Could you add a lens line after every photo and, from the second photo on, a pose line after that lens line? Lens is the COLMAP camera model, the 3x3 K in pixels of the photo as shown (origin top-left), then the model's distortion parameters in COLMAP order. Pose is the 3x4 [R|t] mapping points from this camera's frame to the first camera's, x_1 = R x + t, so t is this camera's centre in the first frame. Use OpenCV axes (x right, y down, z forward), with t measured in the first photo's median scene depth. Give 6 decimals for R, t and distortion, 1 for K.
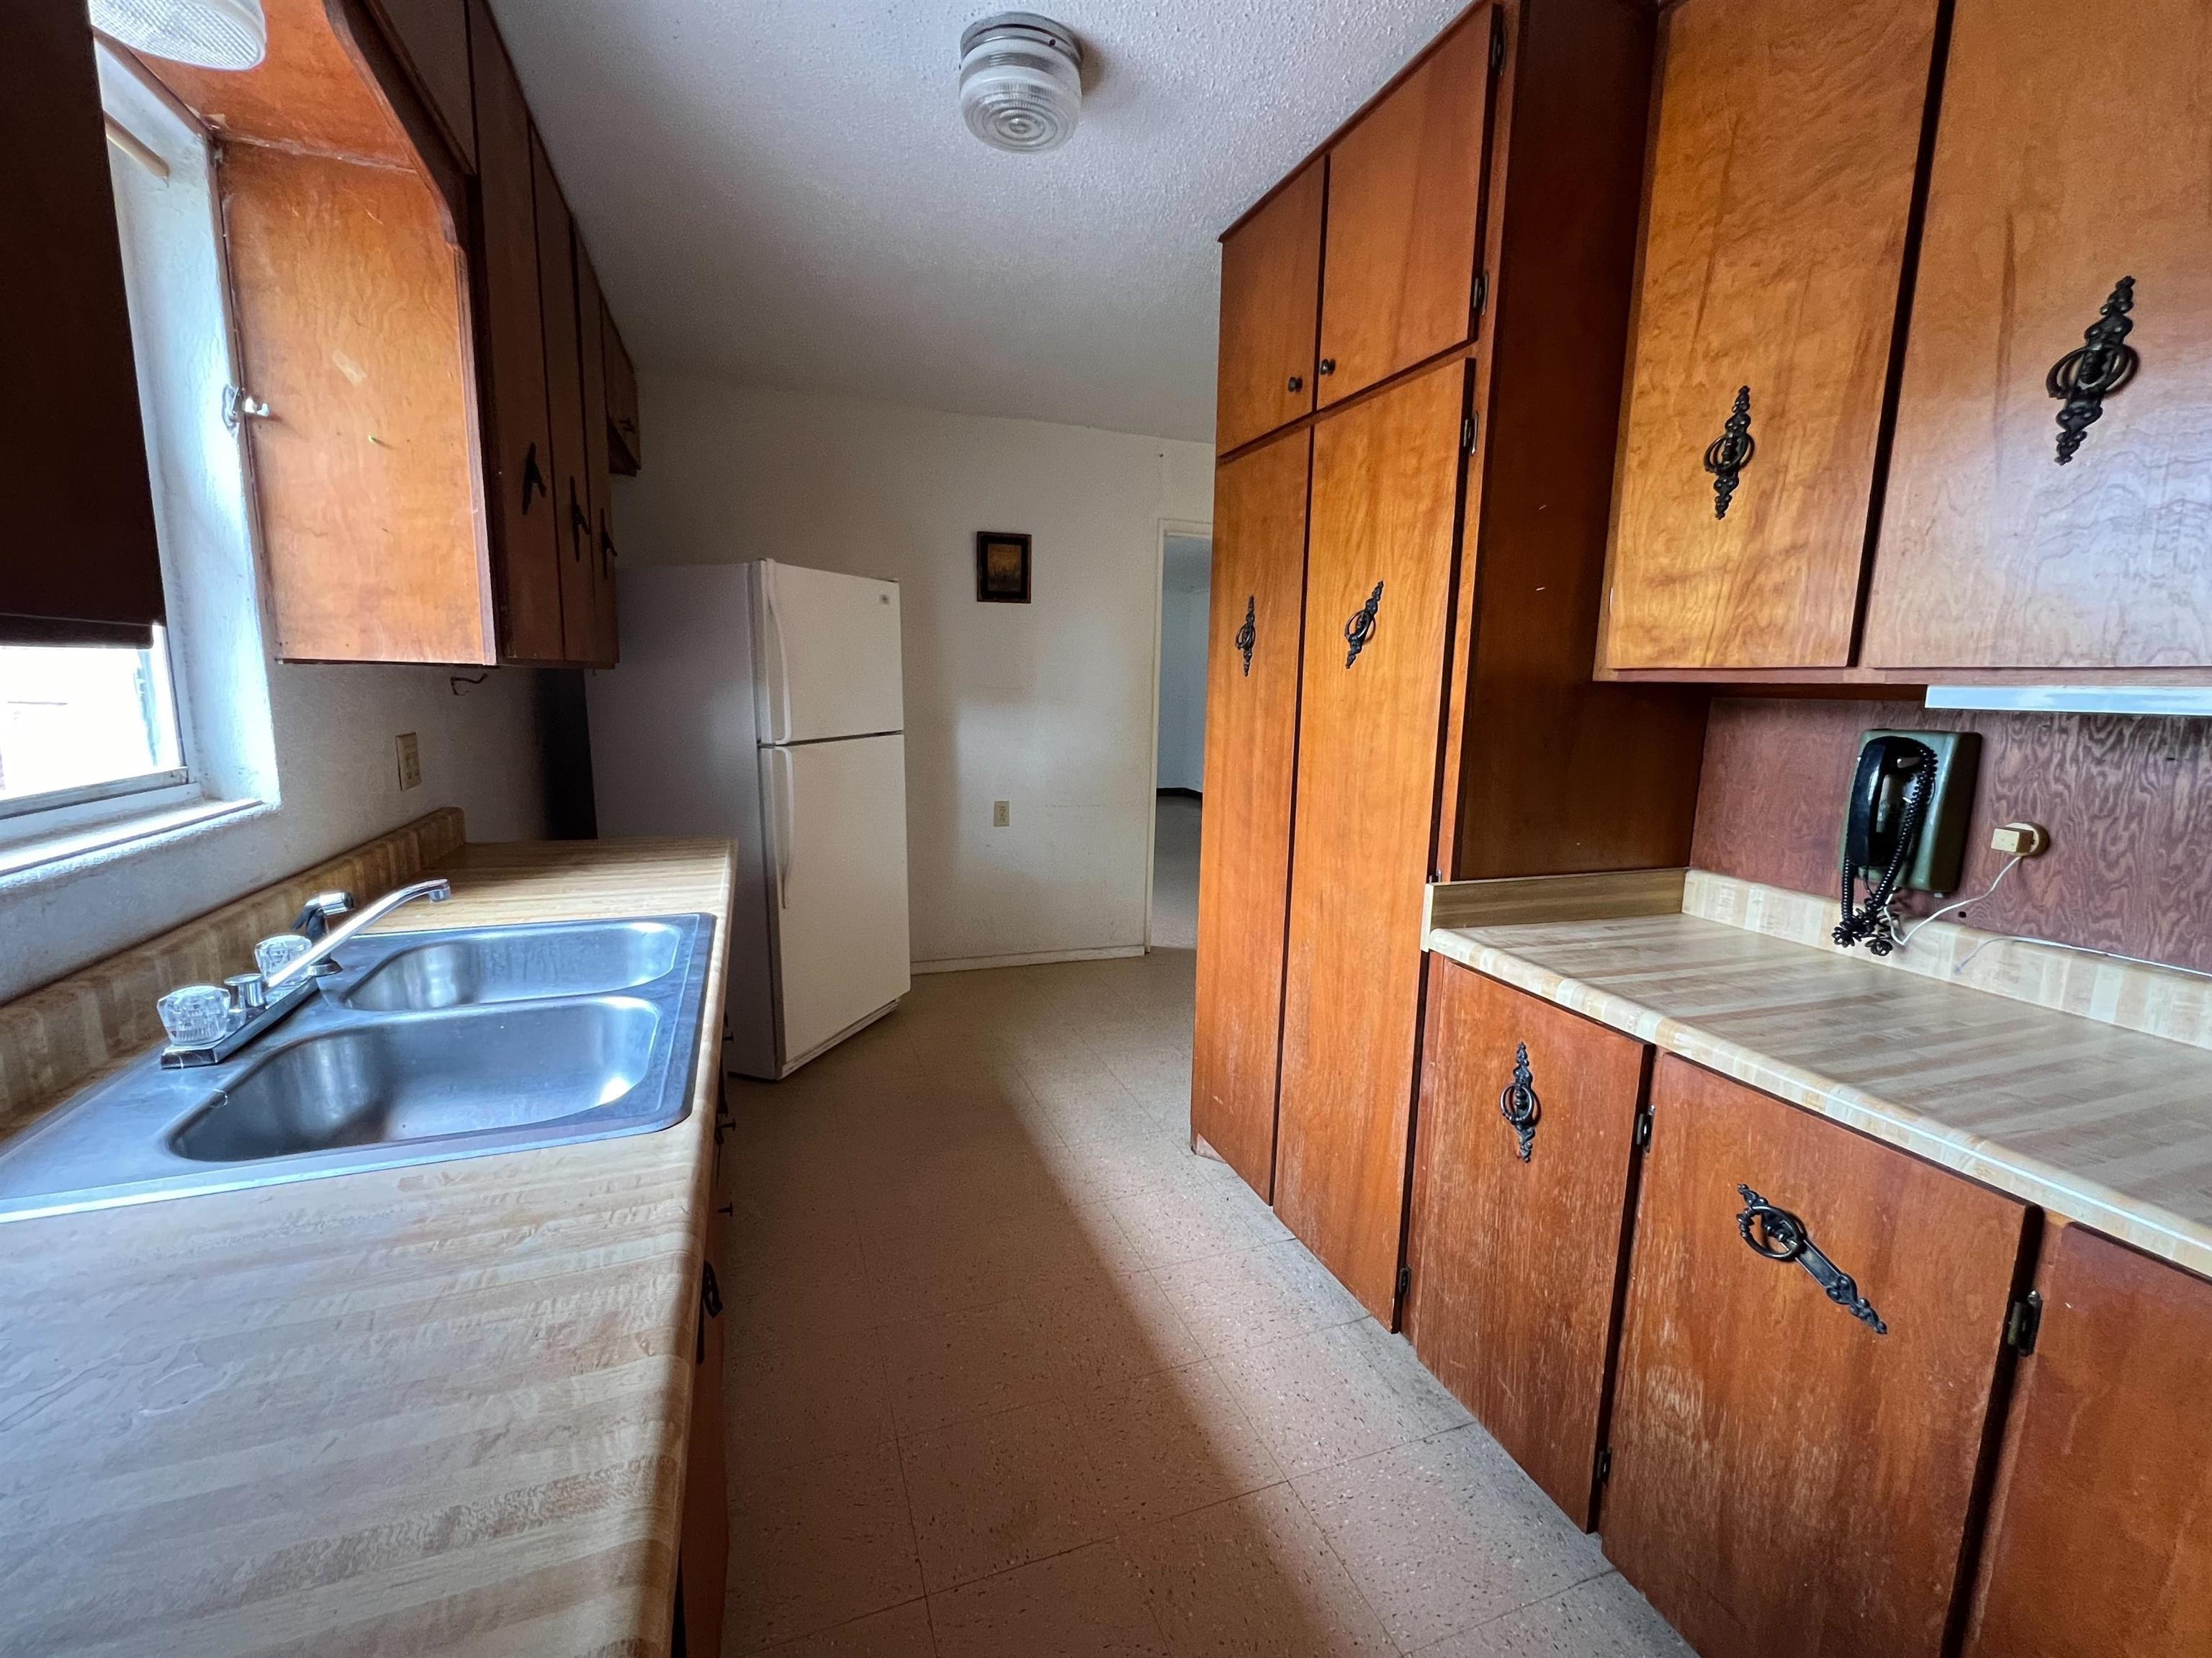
lens RADIAL K [[934.7, 0, 1100.9], [0, 934.7, 824.6], [0, 0, 1]] dist [0.014612, 0.000214]
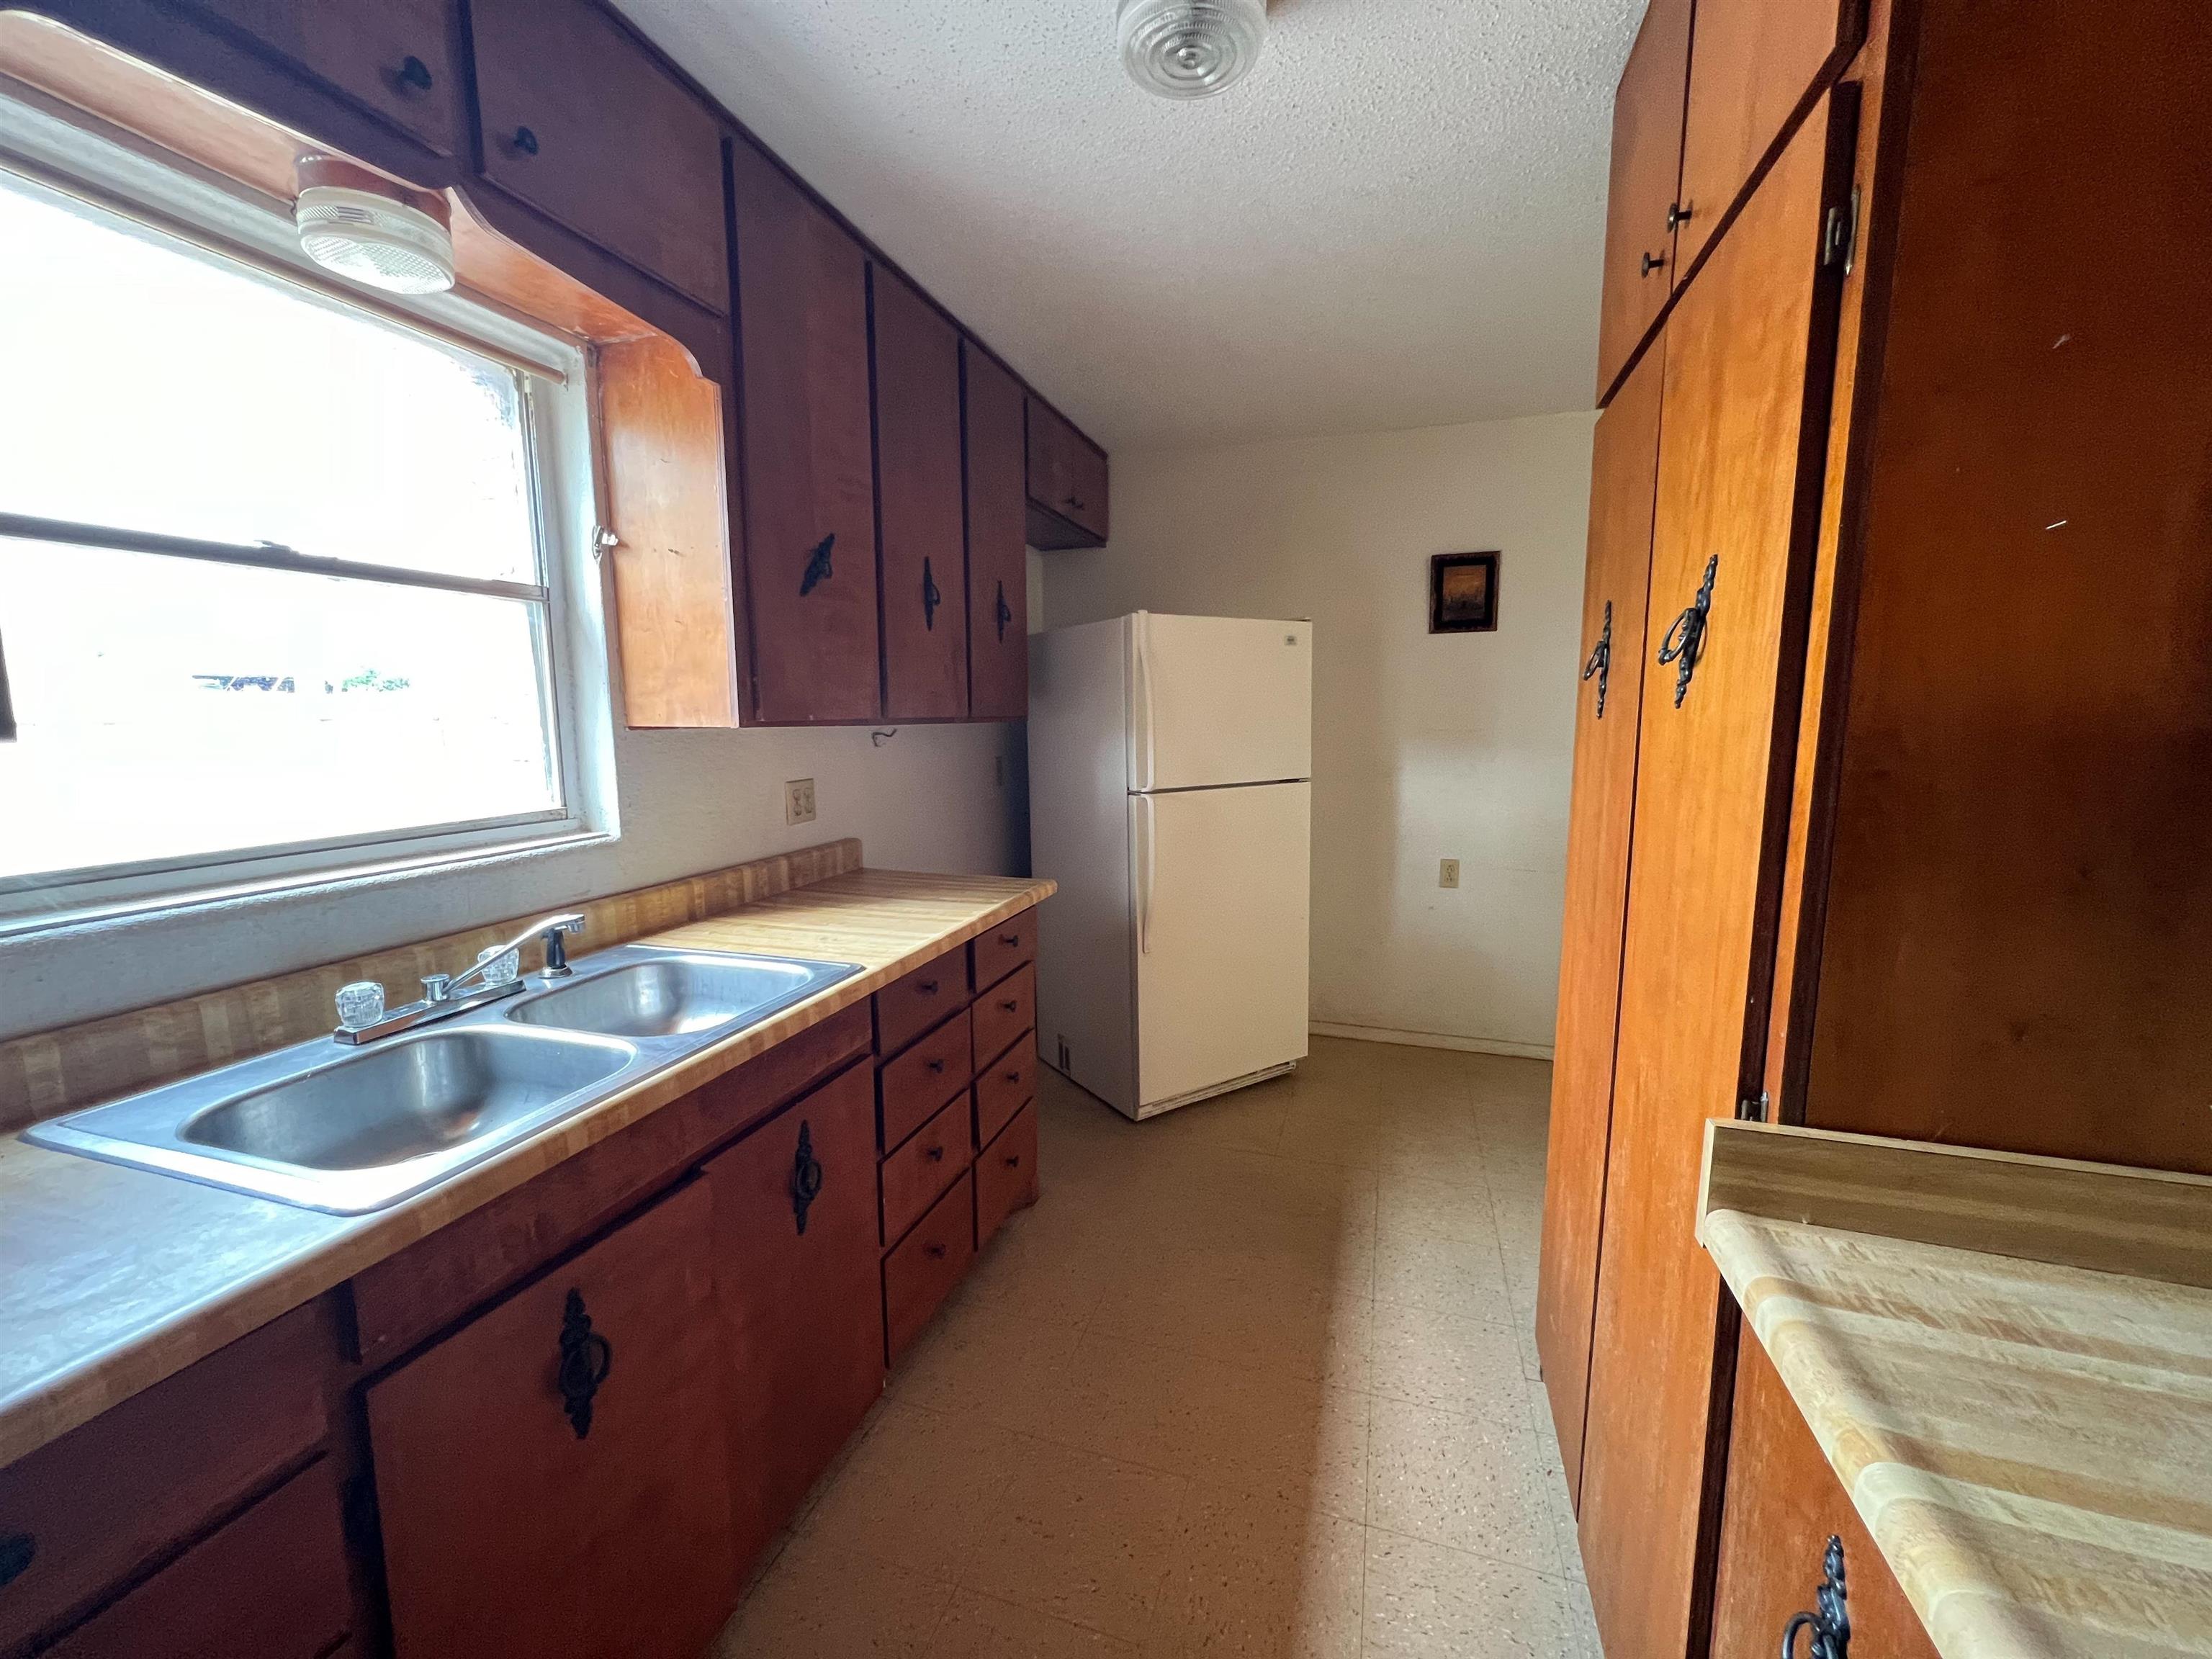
lens RADIAL K [[884.3, 0, 1106.8], [0, 884.3, 829.4], [0, 0, 1]] dist [-0.000996, 0.000077]
pose [[0.791908, 0.057796, -0.607900, 0.351985], [-0.074363, 0.997229, -0.002060, -0.068542], [0.606096, 0.046836, 0.794011, 0.373160]]
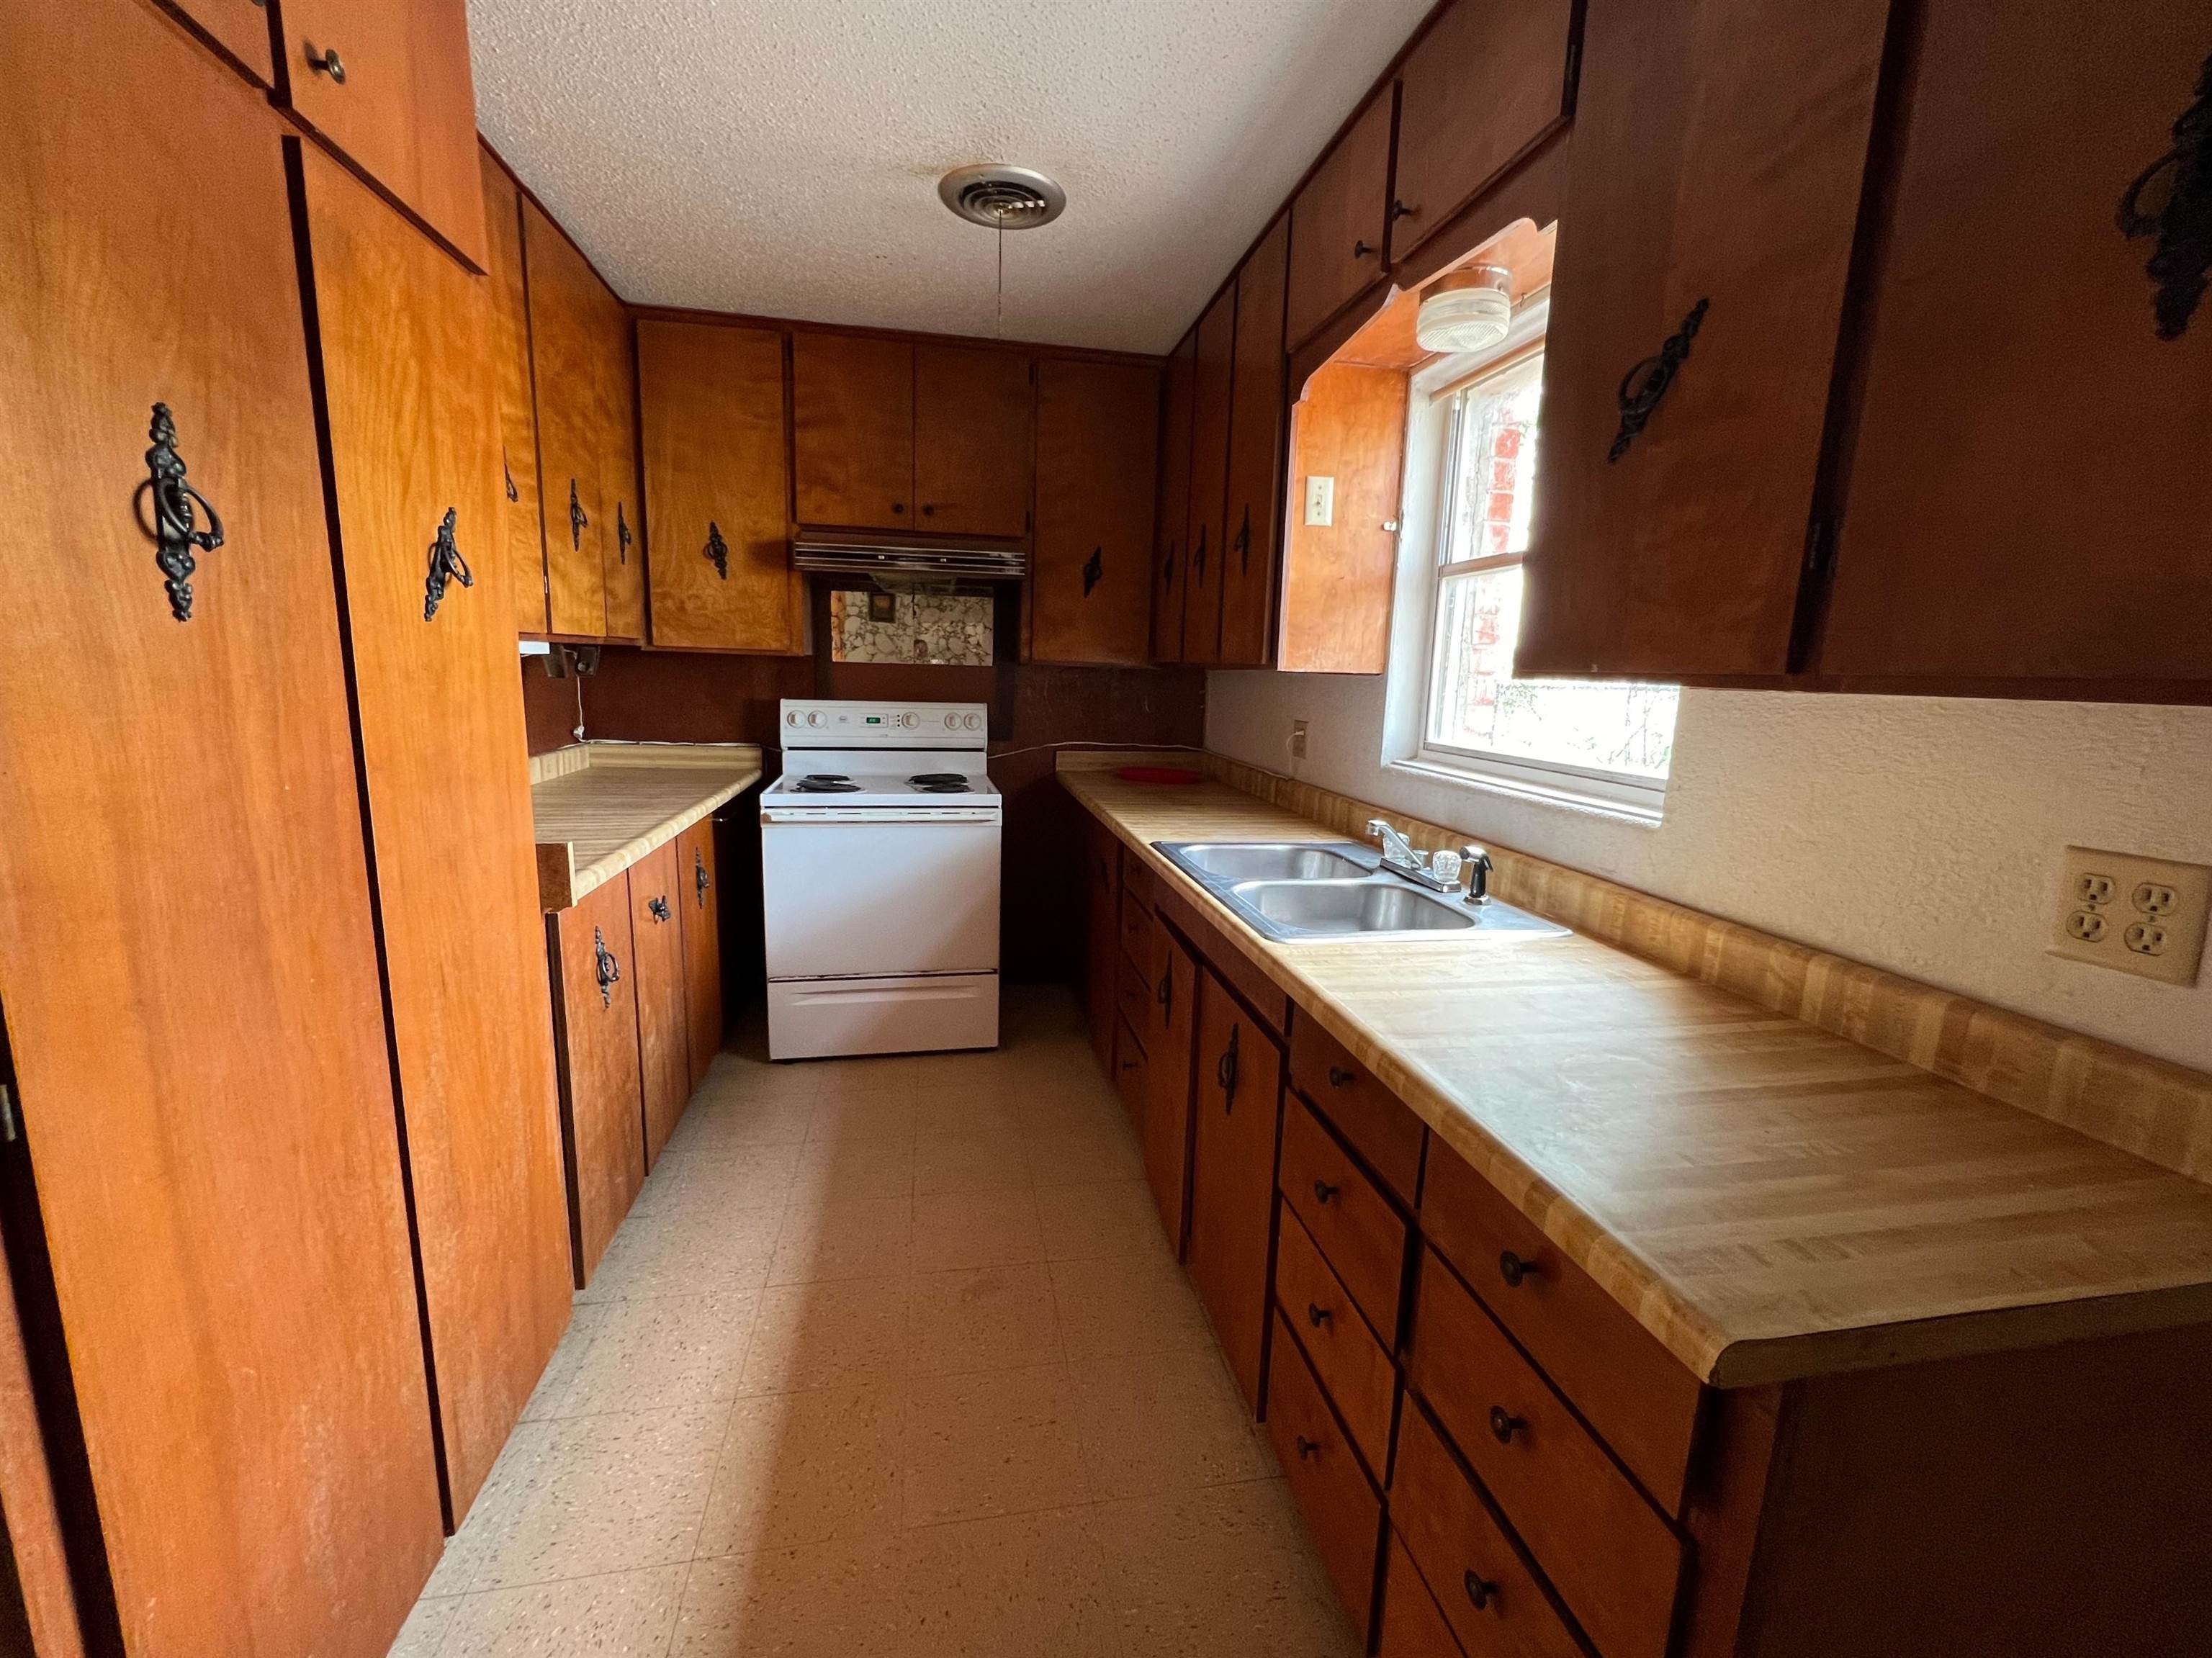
lens RADIAL K [[905.0, 0, 1107.2], [0, 905.0, 828.2], [0, 0, 1]] dist [-0.001545, 0.000385]
pose [[-0.986336, -0.078687, 0.144739, -0.356907], [-0.027496, 0.944866, 0.326300, -0.276108], [-0.162435, 0.317861, -0.934119, 1.728541]]
